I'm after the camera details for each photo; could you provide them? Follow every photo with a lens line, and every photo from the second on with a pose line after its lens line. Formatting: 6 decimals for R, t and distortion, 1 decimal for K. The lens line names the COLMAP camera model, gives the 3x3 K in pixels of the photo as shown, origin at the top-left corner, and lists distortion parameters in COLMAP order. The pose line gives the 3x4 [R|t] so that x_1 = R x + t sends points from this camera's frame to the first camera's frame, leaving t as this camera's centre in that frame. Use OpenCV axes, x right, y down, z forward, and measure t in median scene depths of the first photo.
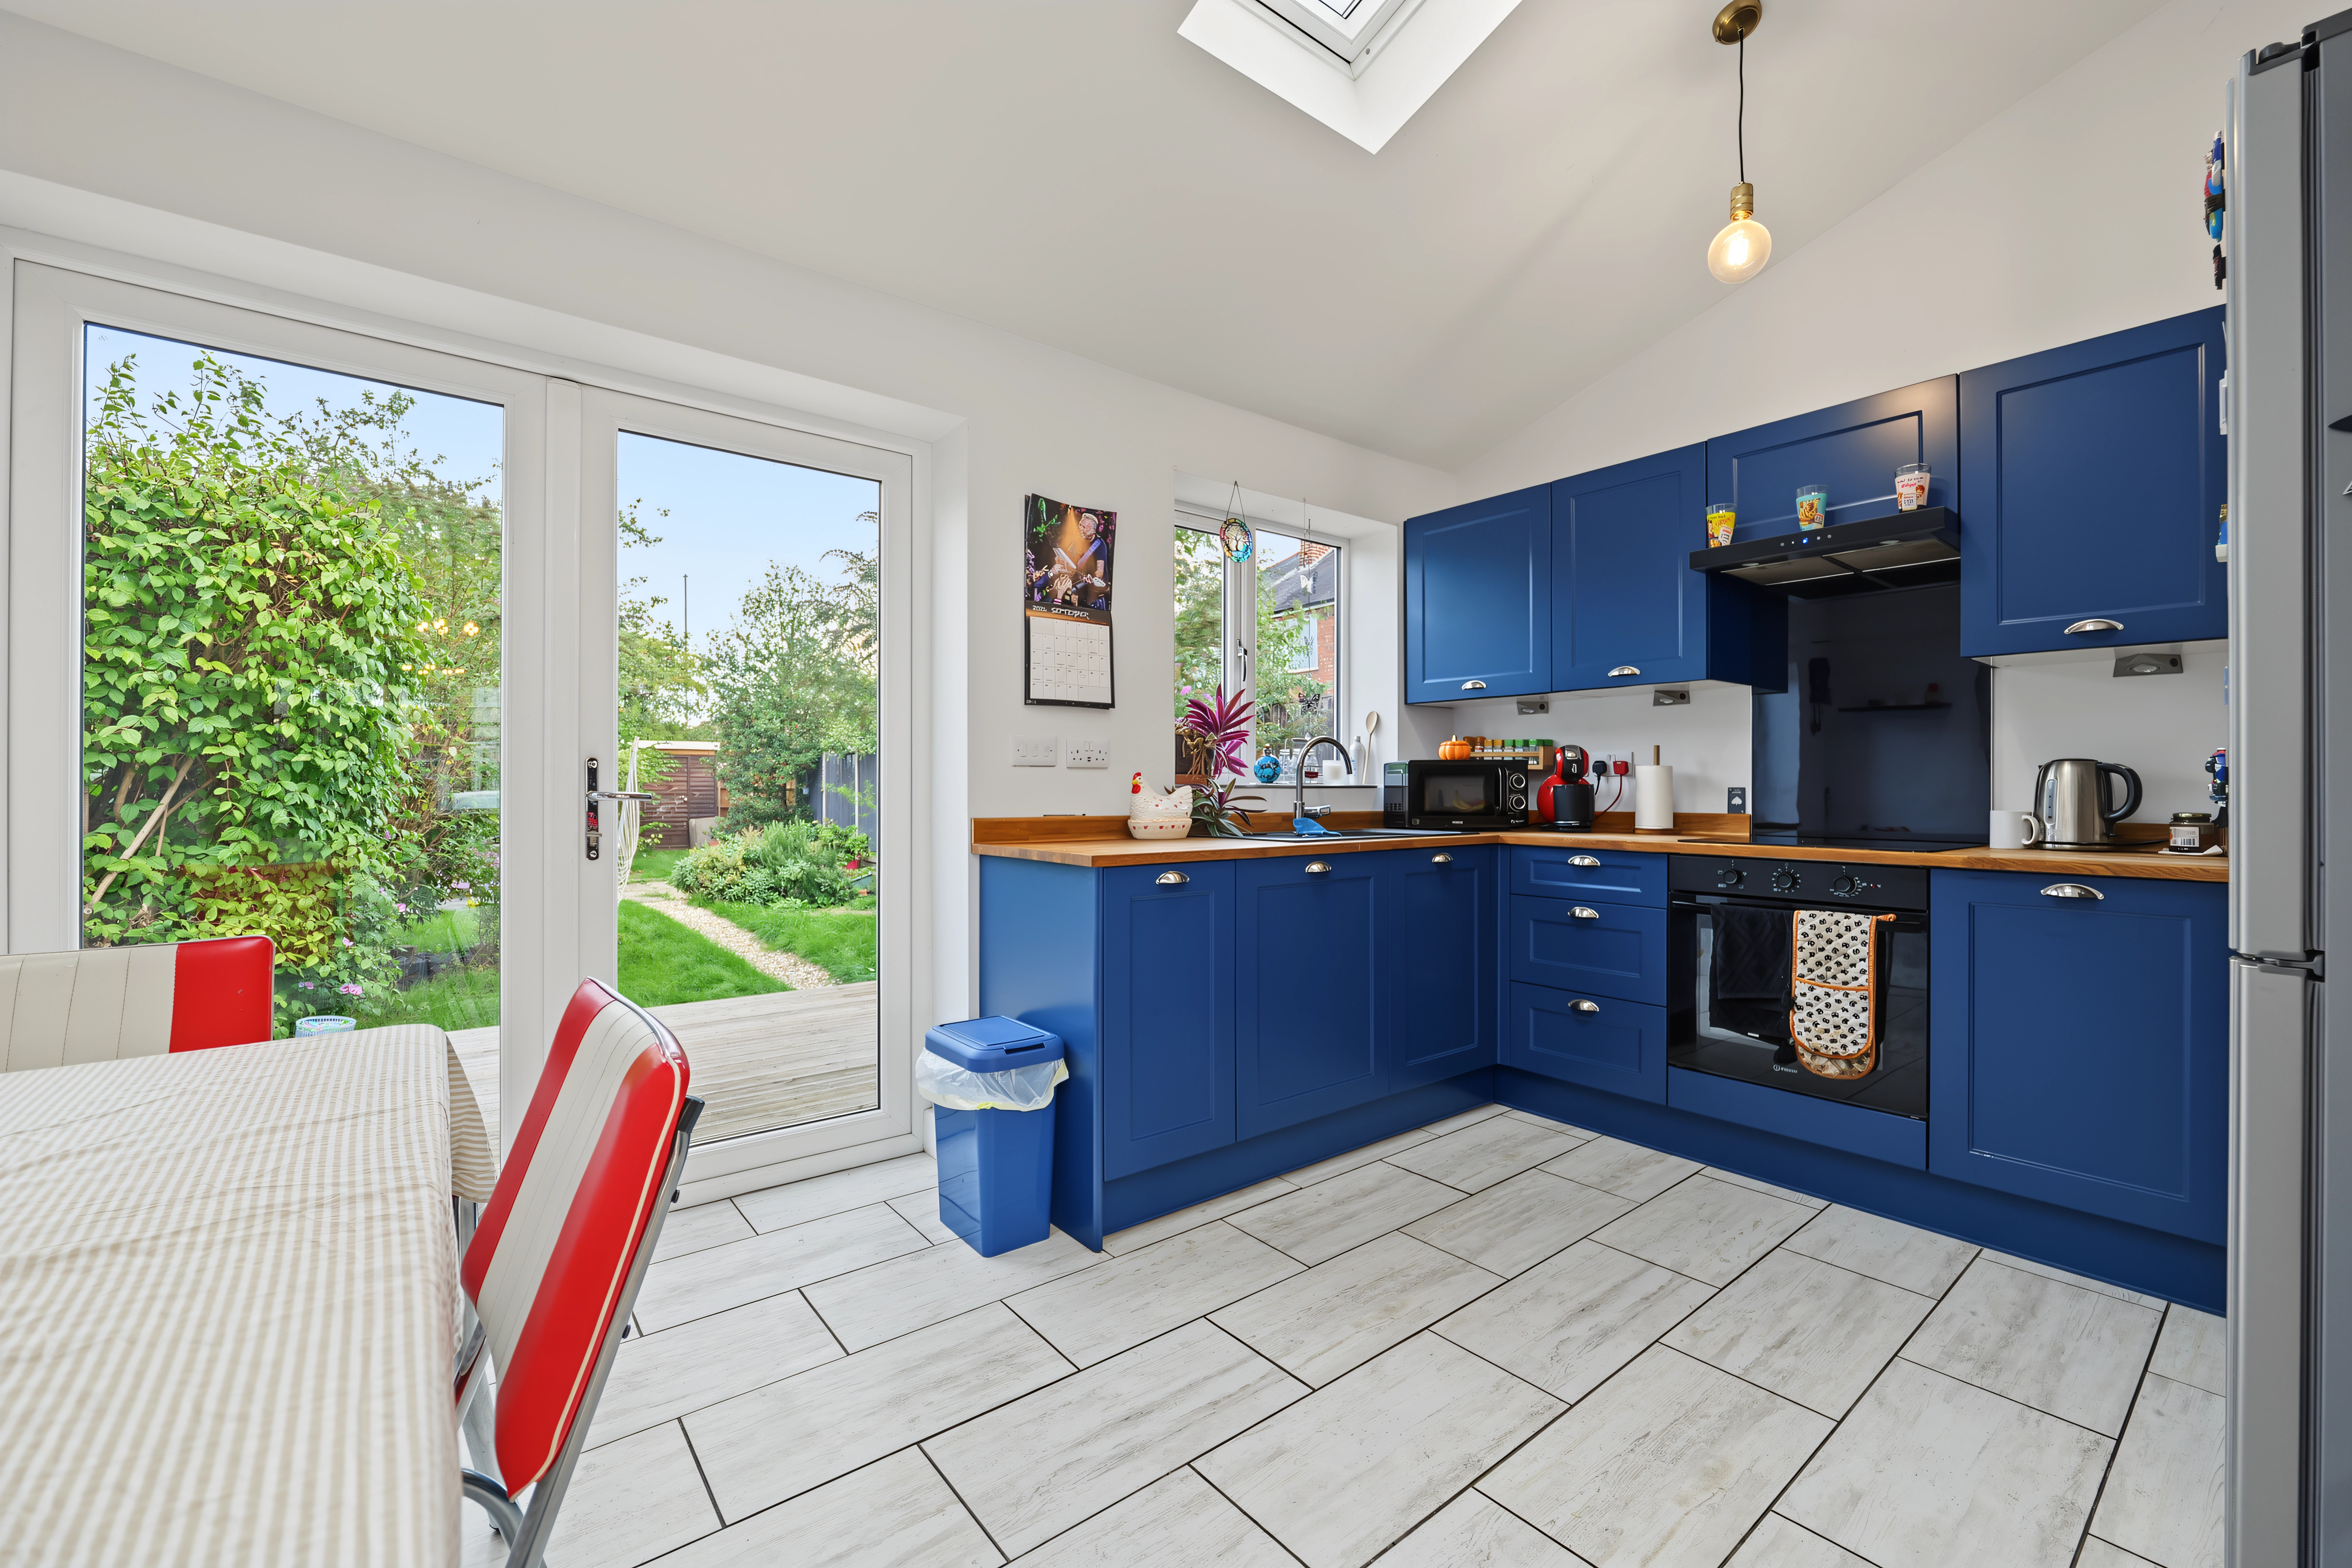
lens RADIAL K [[960.1, 0, 1172.1], [0, 960.1, 785.1], [0, 0, 1]] dist [-0.006290, -0.000065]
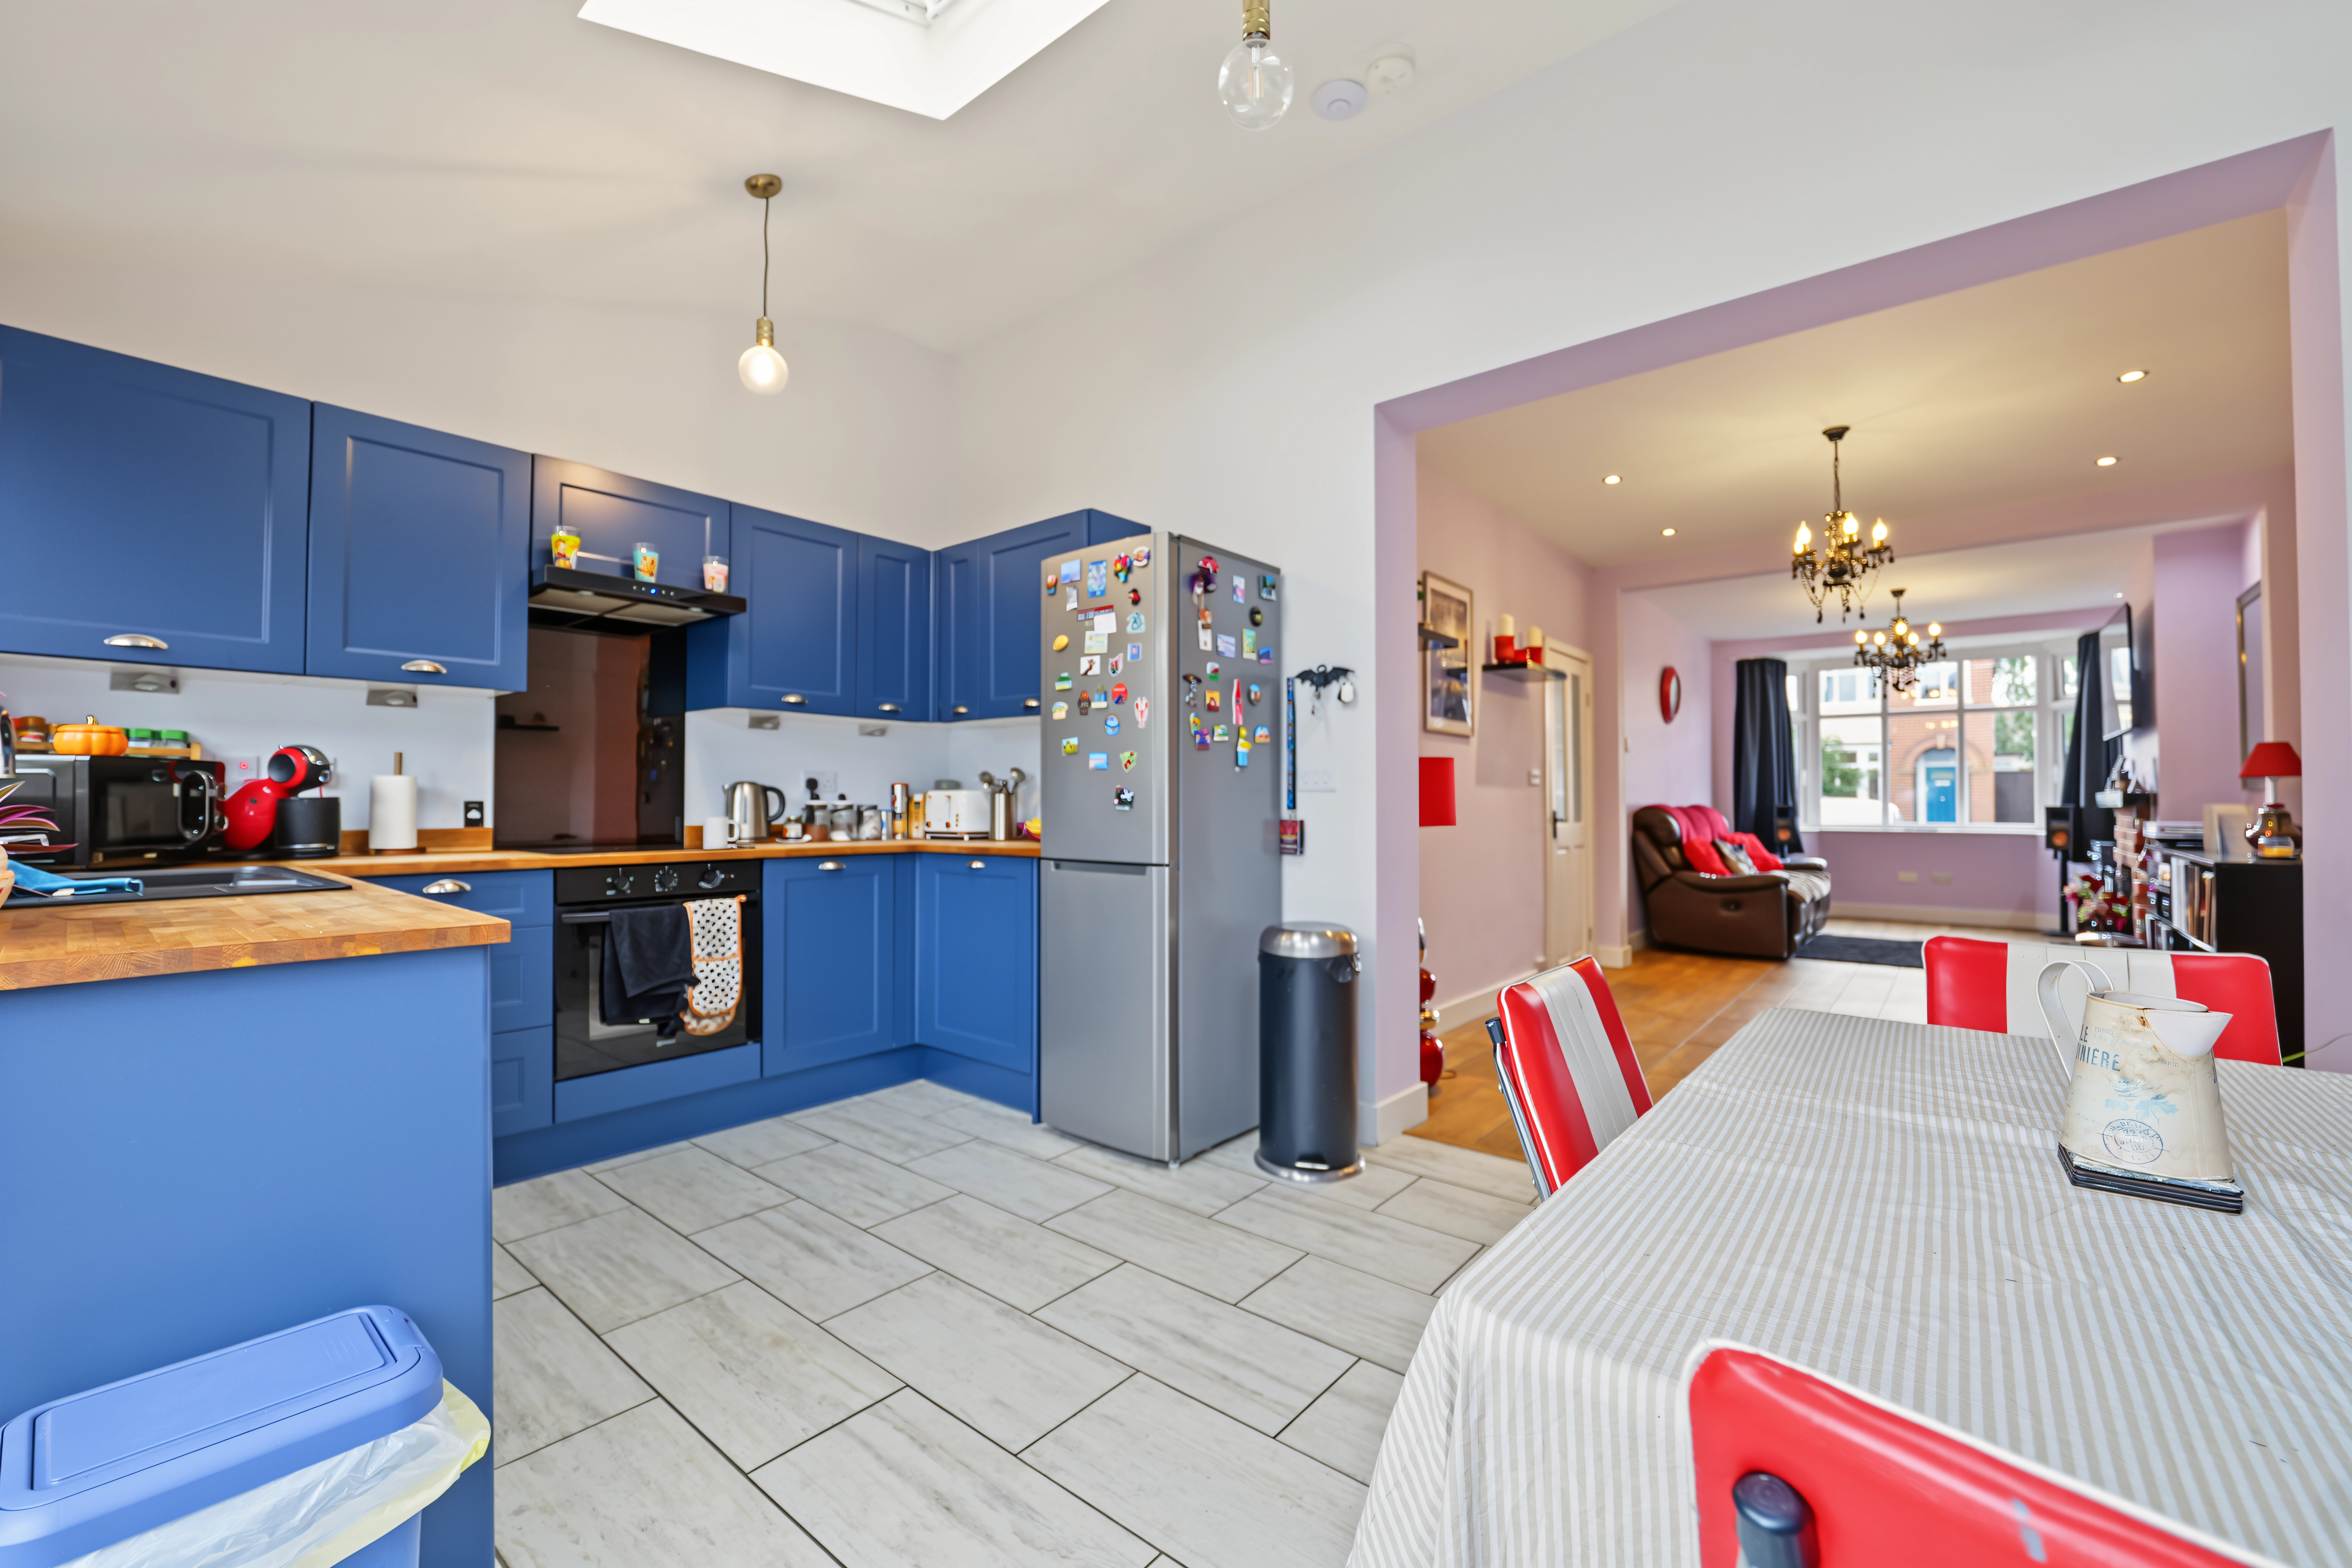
lens RADIAL K [[960.1, 0, 1172.1], [0, 960.1, 785.1], [0, 0, 1]] dist [-0.006290, -0.000065]
pose [[-0.204218, 0.014337, 0.978820, -0.672431], [-0.003538, 0.999875, -0.015384, -0.001260], [-0.978919, -0.006605, -0.204142, 0.675160]]
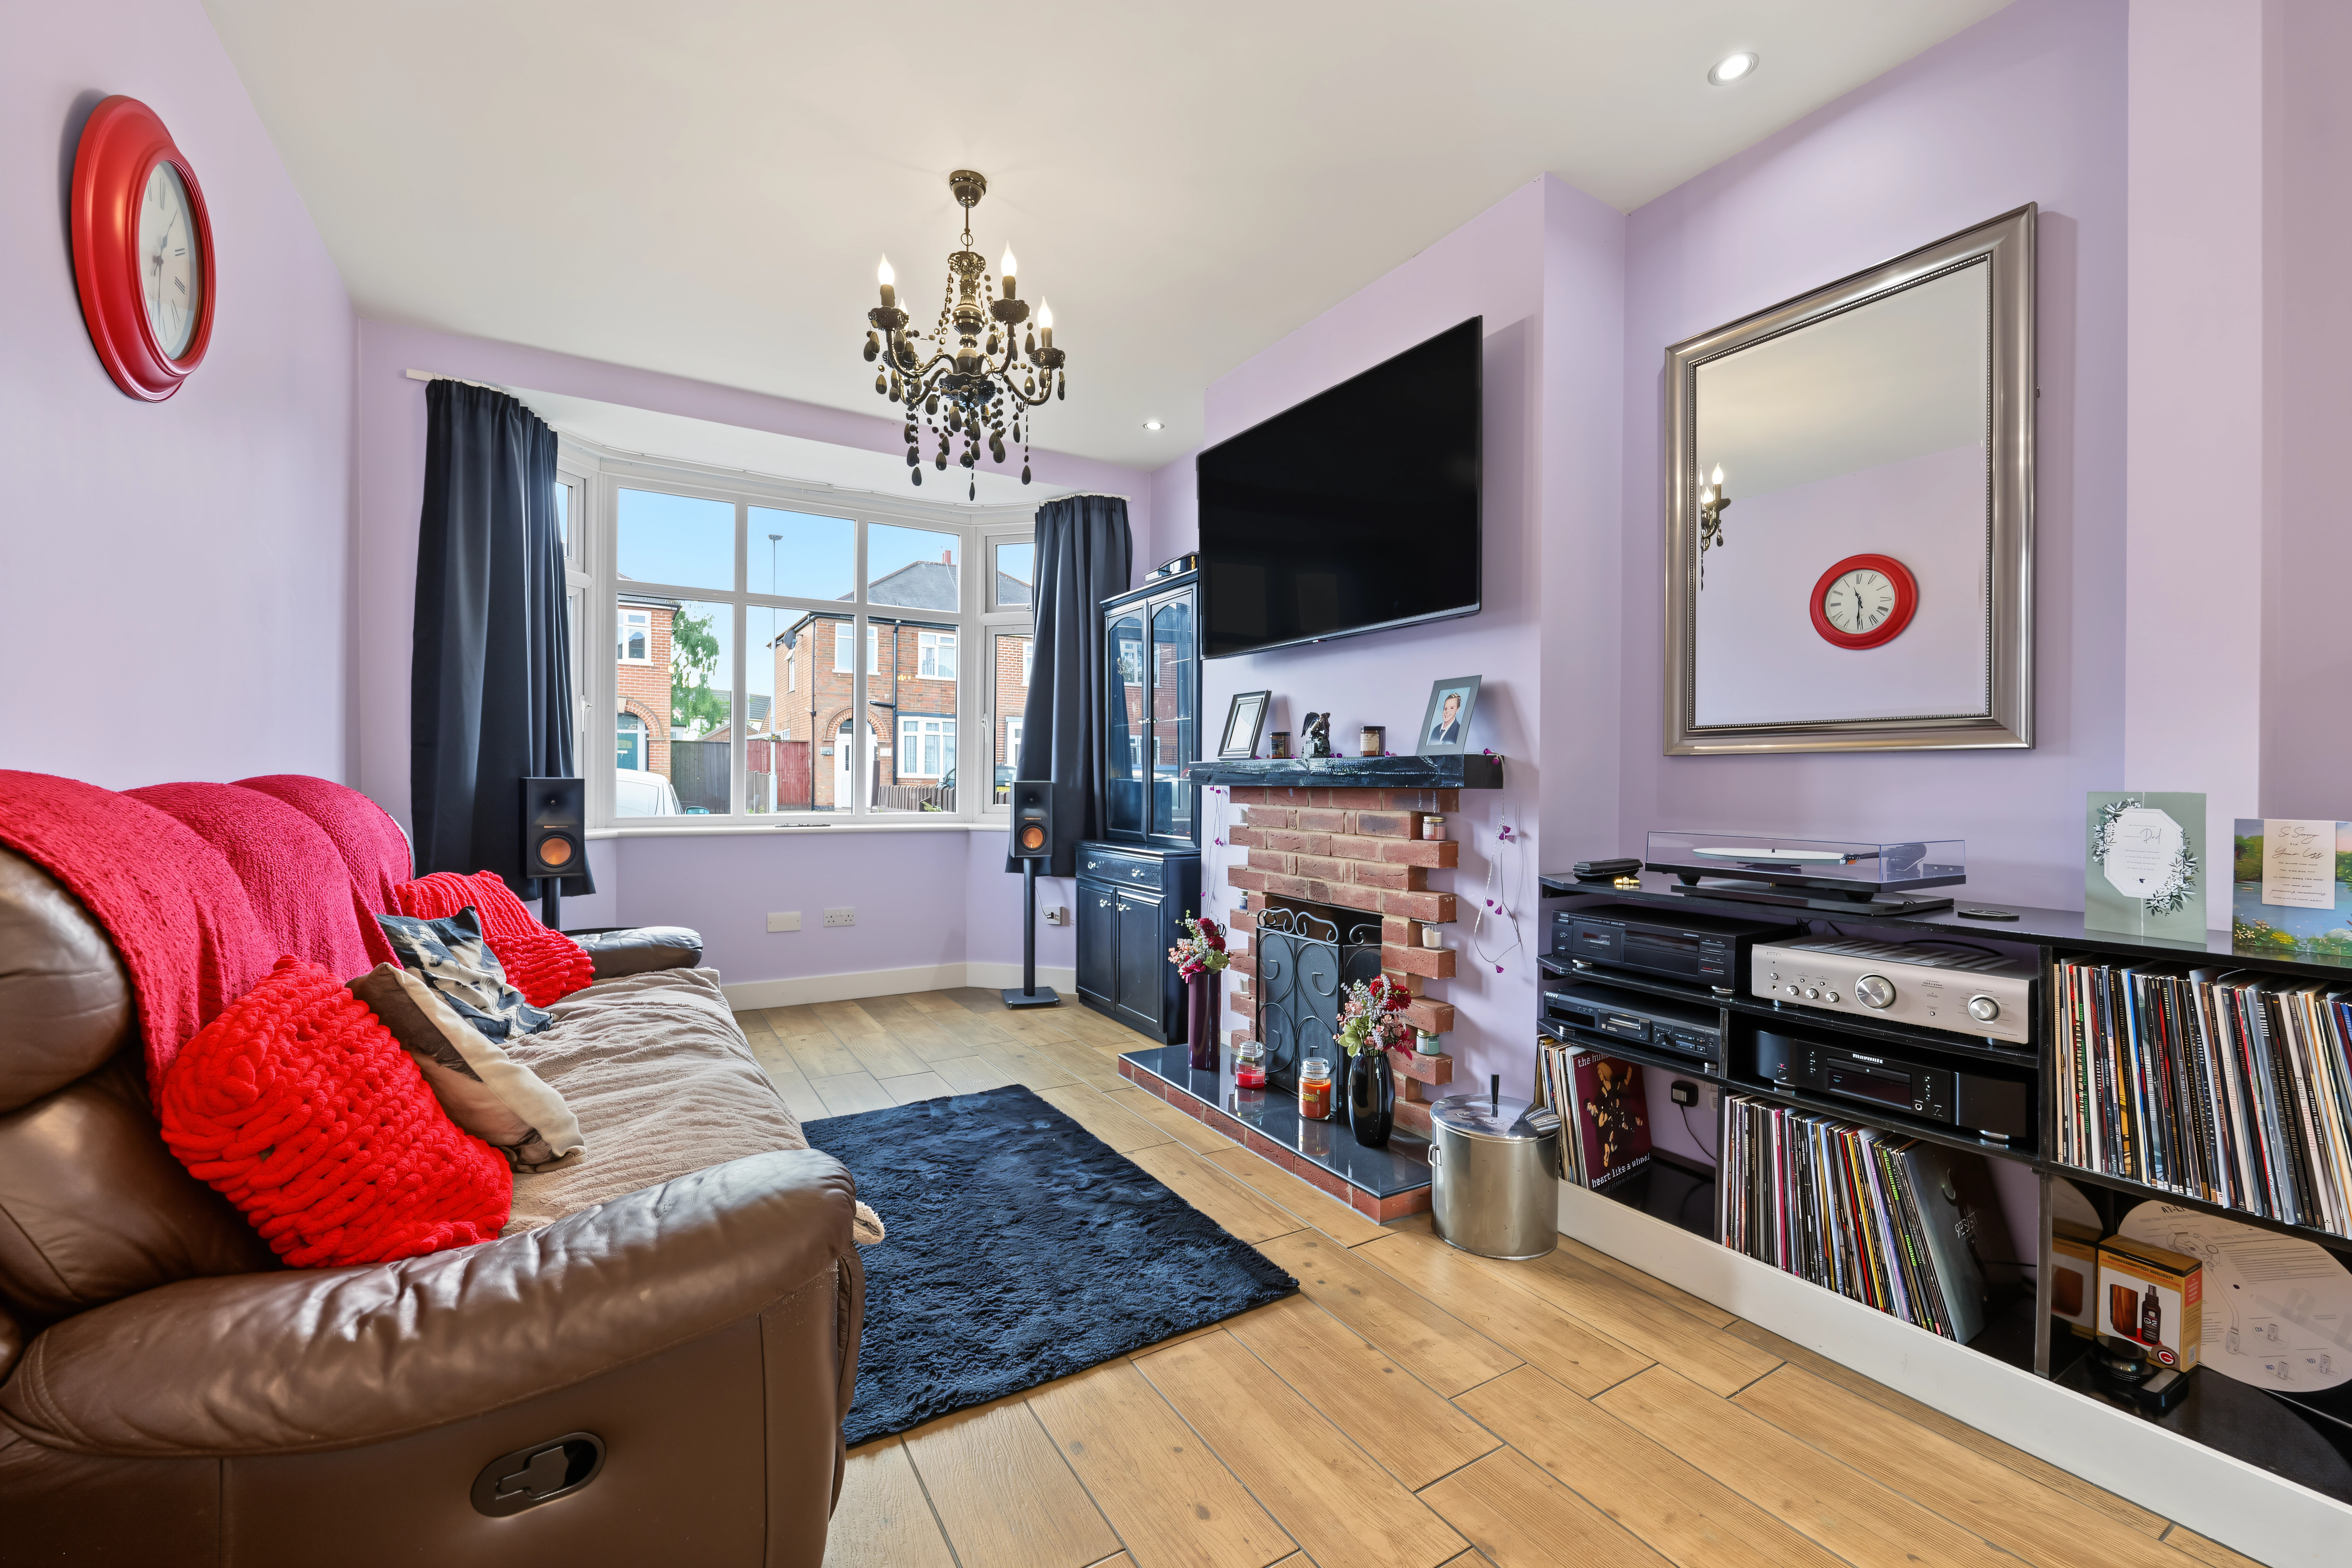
lens RADIAL K [[960.1, 0, 1172.1], [0, 960.1, 785.1], [0, 0, 1]] dist [-0.006290, -0.000065]
pose [[-0.991611, -0.009995, 0.128870, 1.010000], [-0.009260, 0.999937, 0.006301, 0.001000], [-0.128925, 0.005055, -0.991641, -0.778279]]
